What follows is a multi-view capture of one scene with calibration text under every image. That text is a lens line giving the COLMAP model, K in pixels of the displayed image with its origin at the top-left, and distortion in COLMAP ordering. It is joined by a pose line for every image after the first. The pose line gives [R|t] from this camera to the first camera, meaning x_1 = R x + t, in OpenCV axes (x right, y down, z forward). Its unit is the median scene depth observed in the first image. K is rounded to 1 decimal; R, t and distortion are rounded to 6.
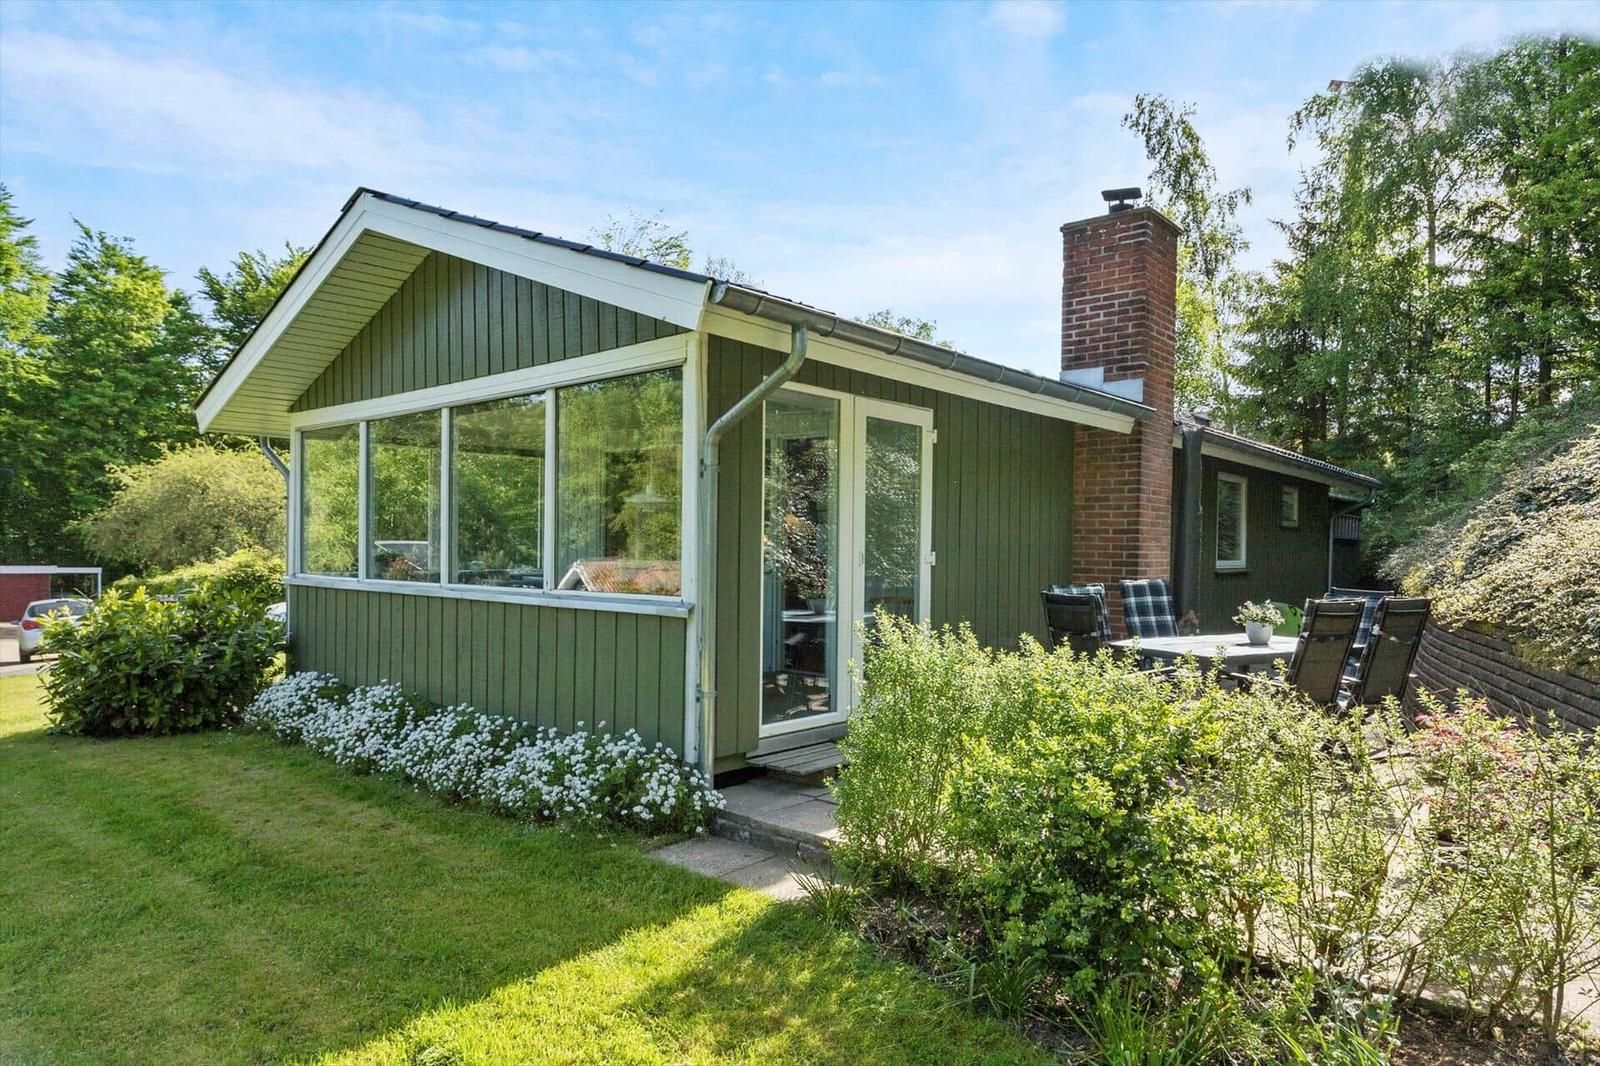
lens RADIAL K [[833.0, 0, 799.7], [0, 833.0, 577.3], [0, 0, 1]] dist [-0.036601, 0.001345]
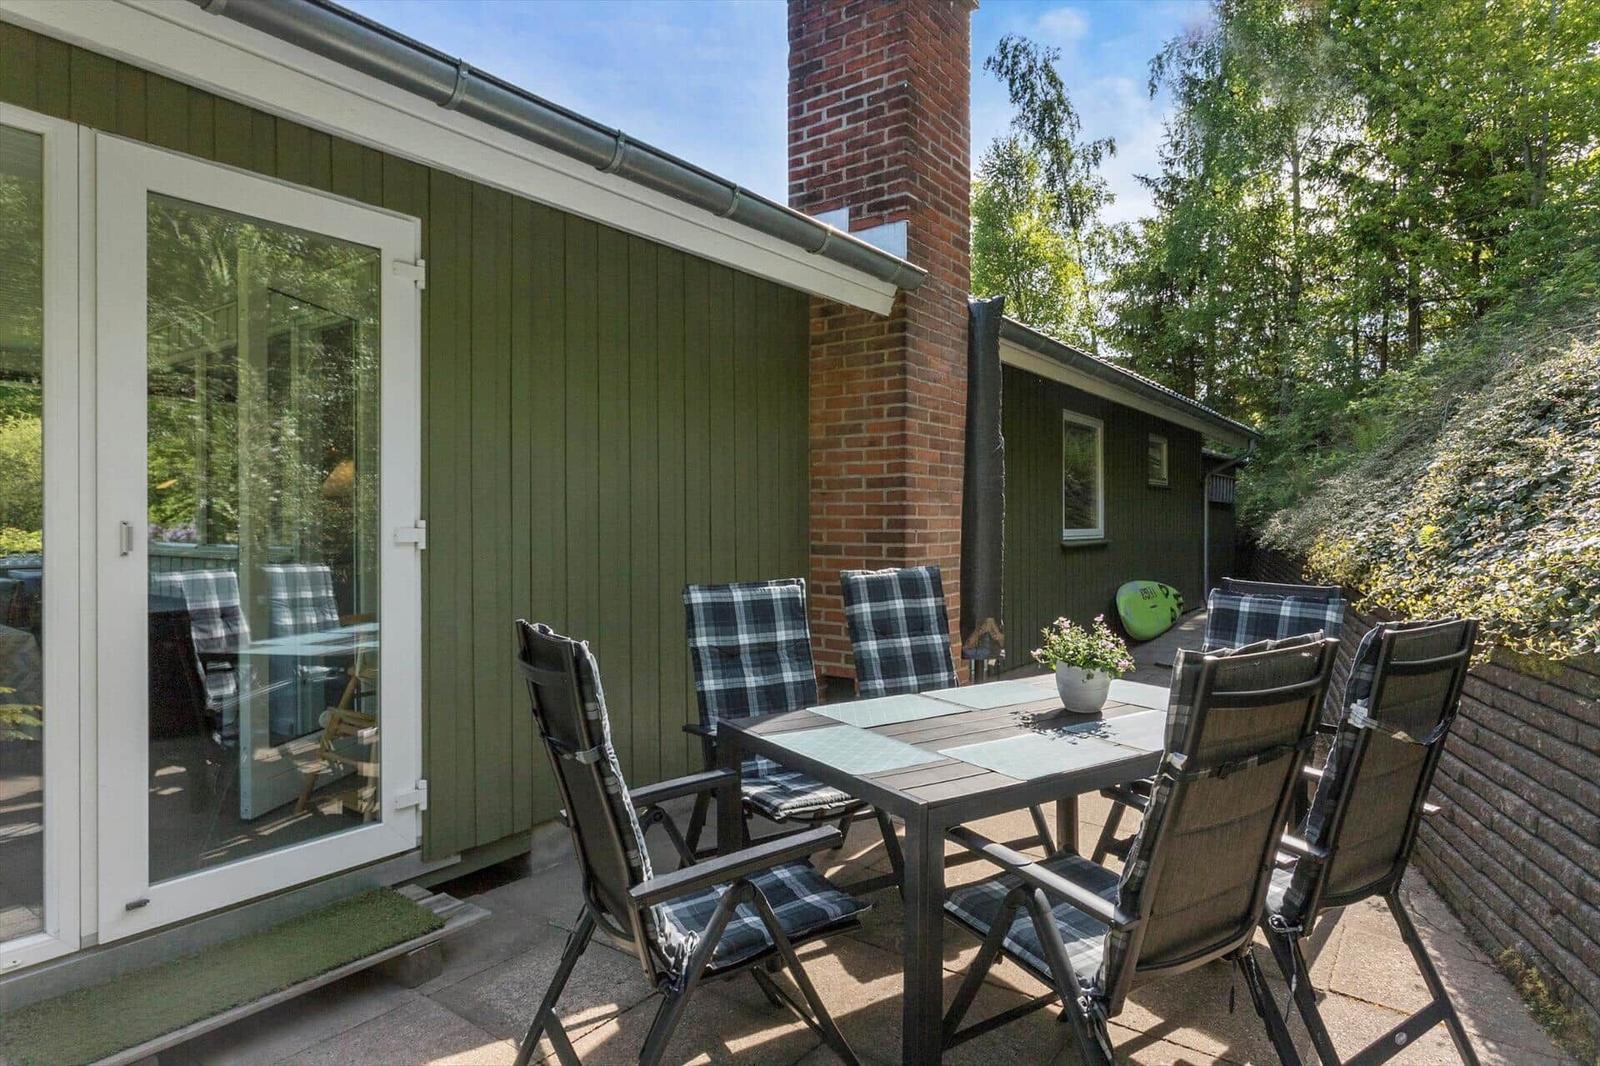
lens RADIAL K [[880.0, 0, 800.0], [0, 880.0, 533.0], [0, 0, 1]] dist [-0.037337, -0.000619]
pose [[0.989627, -0.014028, 0.142971, 0.146781], [0.017096, 0.999649, -0.020257, -0.004830], [-0.142636, 0.022491, 0.989520, 0.237162]]
